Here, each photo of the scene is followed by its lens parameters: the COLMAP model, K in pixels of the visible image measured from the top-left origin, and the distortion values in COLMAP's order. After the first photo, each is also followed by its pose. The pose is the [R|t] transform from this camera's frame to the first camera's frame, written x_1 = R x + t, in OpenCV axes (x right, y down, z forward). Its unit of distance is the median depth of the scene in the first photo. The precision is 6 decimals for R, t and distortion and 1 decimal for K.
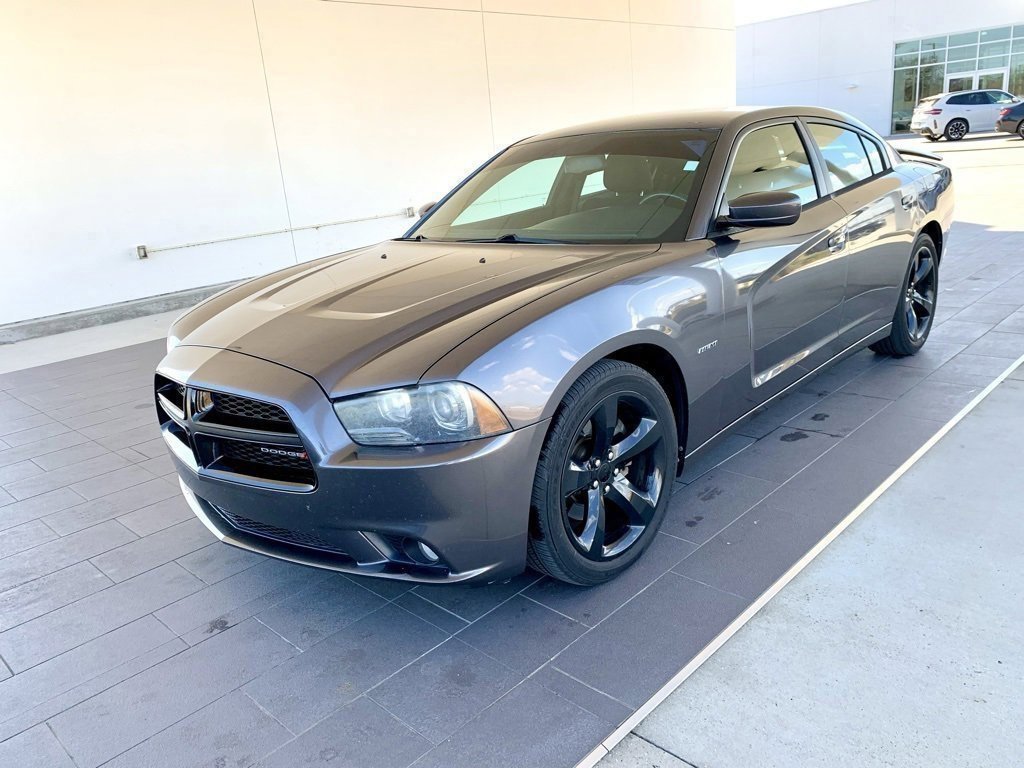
lens RADIAL K [[780.8, 0, 512.0], [0, 780.8, 384.0], [0, 0, 1]] dist [-0.004639, -0.003518]
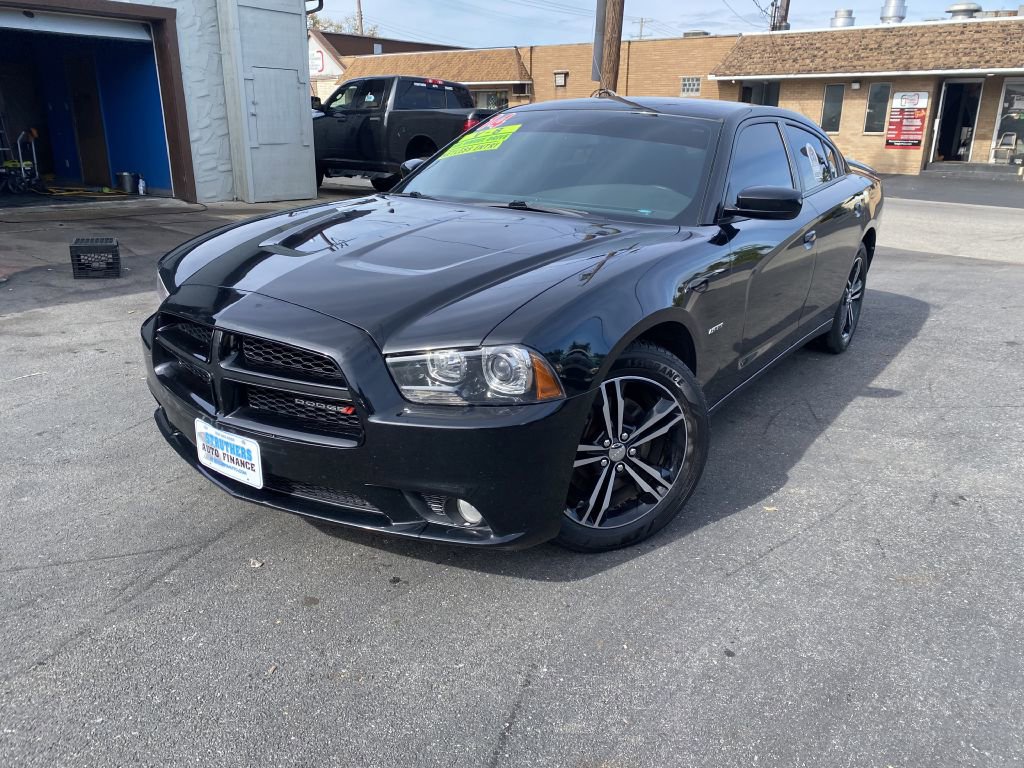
lens RADIAL K [[780.8, 0, 512.0], [0, 780.8, 384.0], [0, 0, 1]] dist [-0.004639, -0.003518]
pose [[0.983543, 0.063550, 0.169128, -0.187081], [-0.069275, 0.997200, 0.028157, 0.015273], [-0.166865, -0.039410, 0.985192, 0.015372]]
